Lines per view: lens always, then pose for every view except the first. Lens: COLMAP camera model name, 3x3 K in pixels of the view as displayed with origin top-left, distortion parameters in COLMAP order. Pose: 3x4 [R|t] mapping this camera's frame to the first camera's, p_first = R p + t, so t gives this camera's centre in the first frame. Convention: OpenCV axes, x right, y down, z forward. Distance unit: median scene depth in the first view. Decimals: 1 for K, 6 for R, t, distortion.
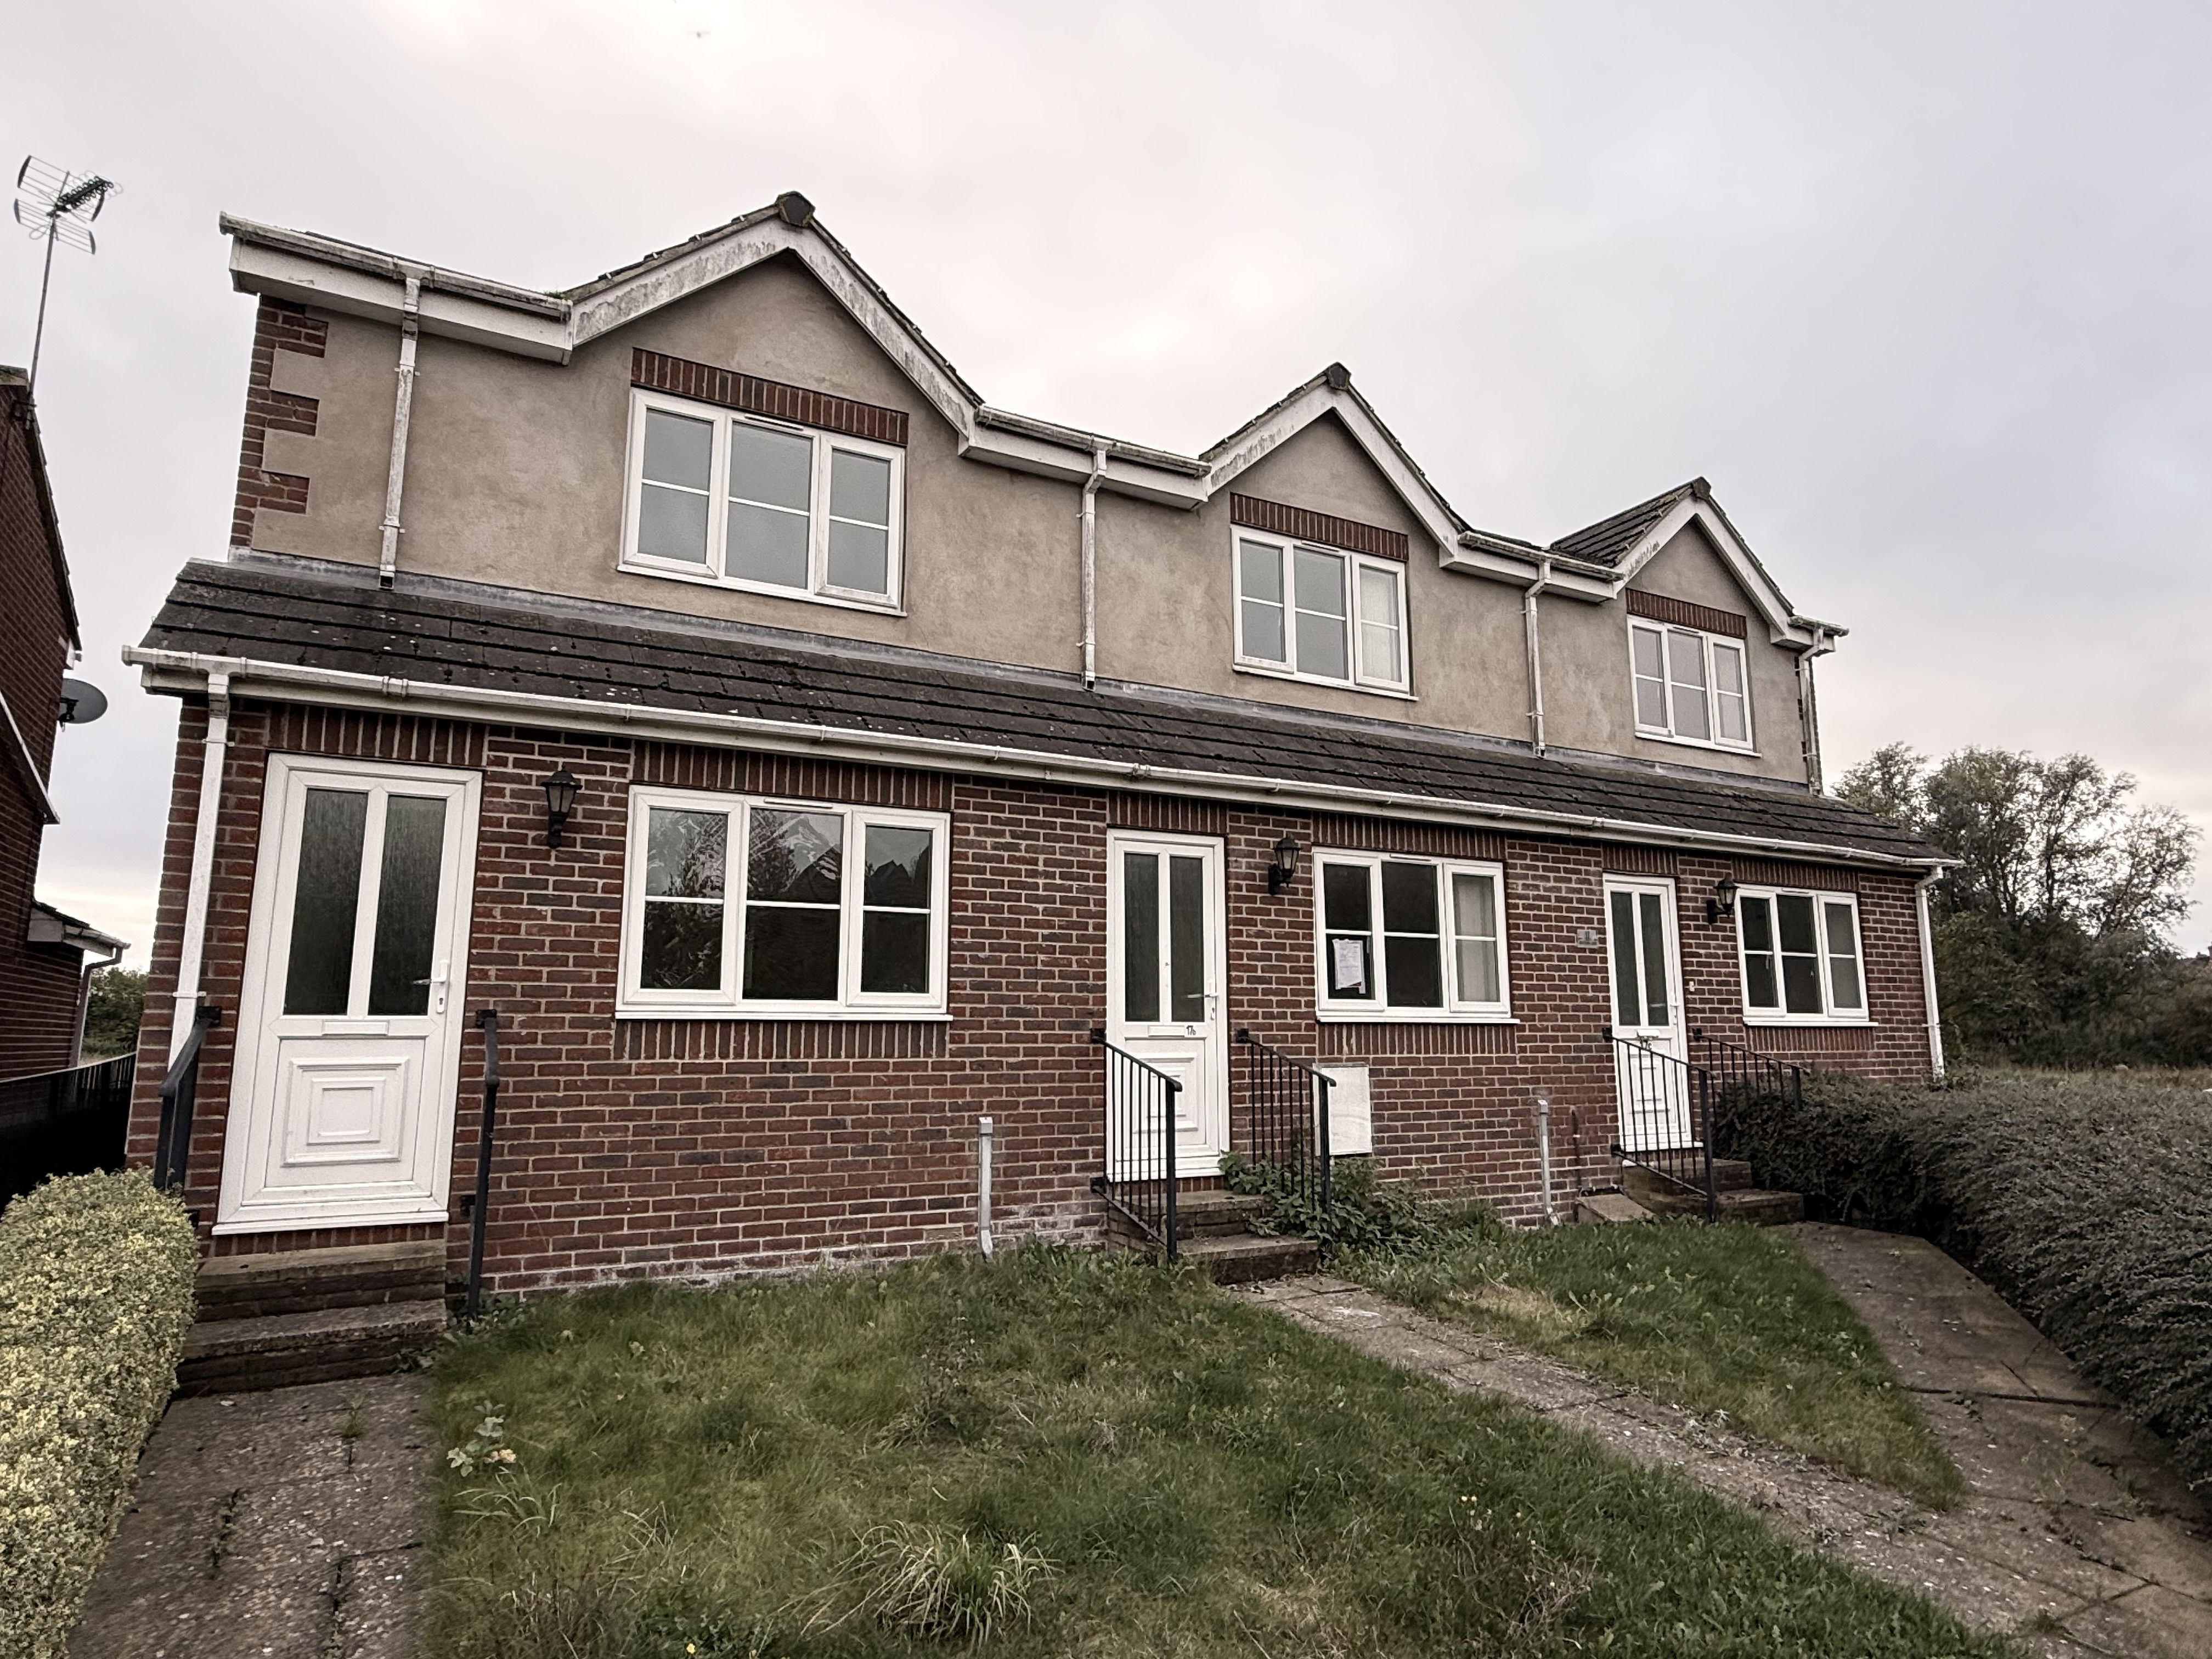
lens RADIAL K [[1289.4, 0, 1107.8], [0, 1289.4, 820.1], [0, 0, 1]] dist [-0.000026, -0.002648]
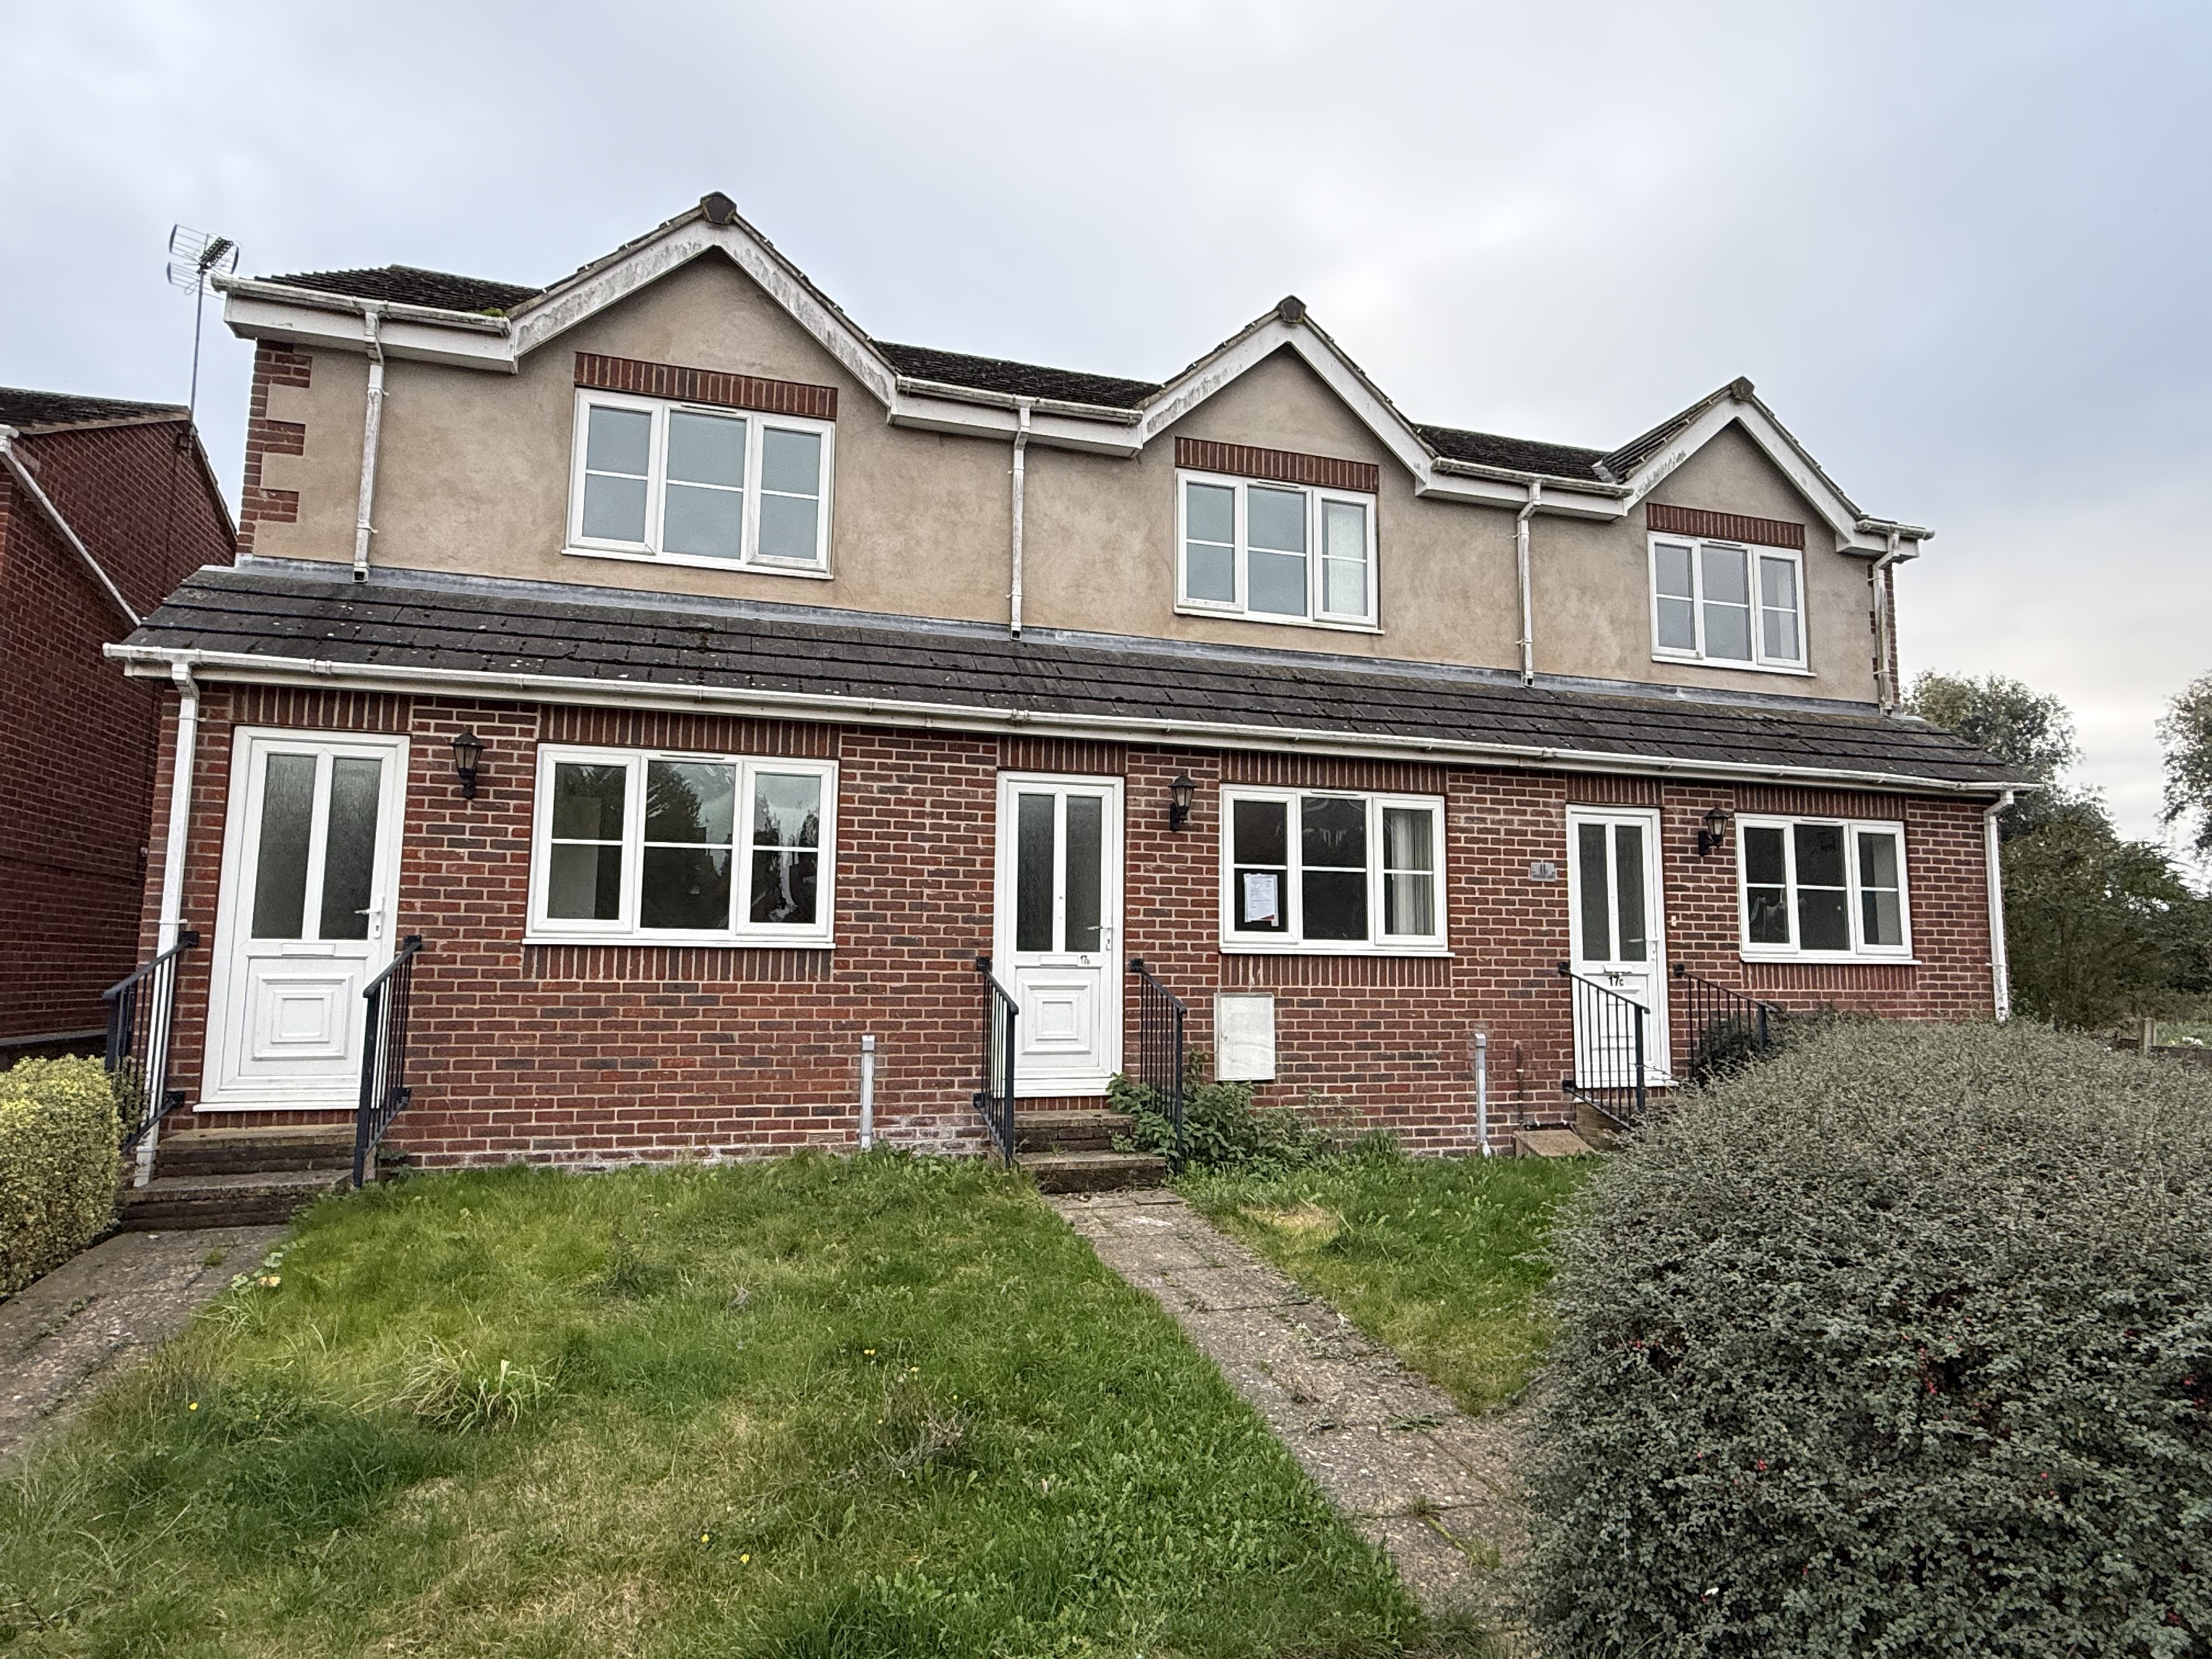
lens RADIAL K [[1289.4, 0, 1106.7], [0, 1289.4, 823.2], [0, 0, 1]] dist [-0.000026, -0.002648]
pose [[0.979490, -0.013477, -0.201043, 0.299399], [0.023391, 0.998620, 0.047020, 0.001499], [0.200132, -0.050758, 0.978453, -0.027119]]
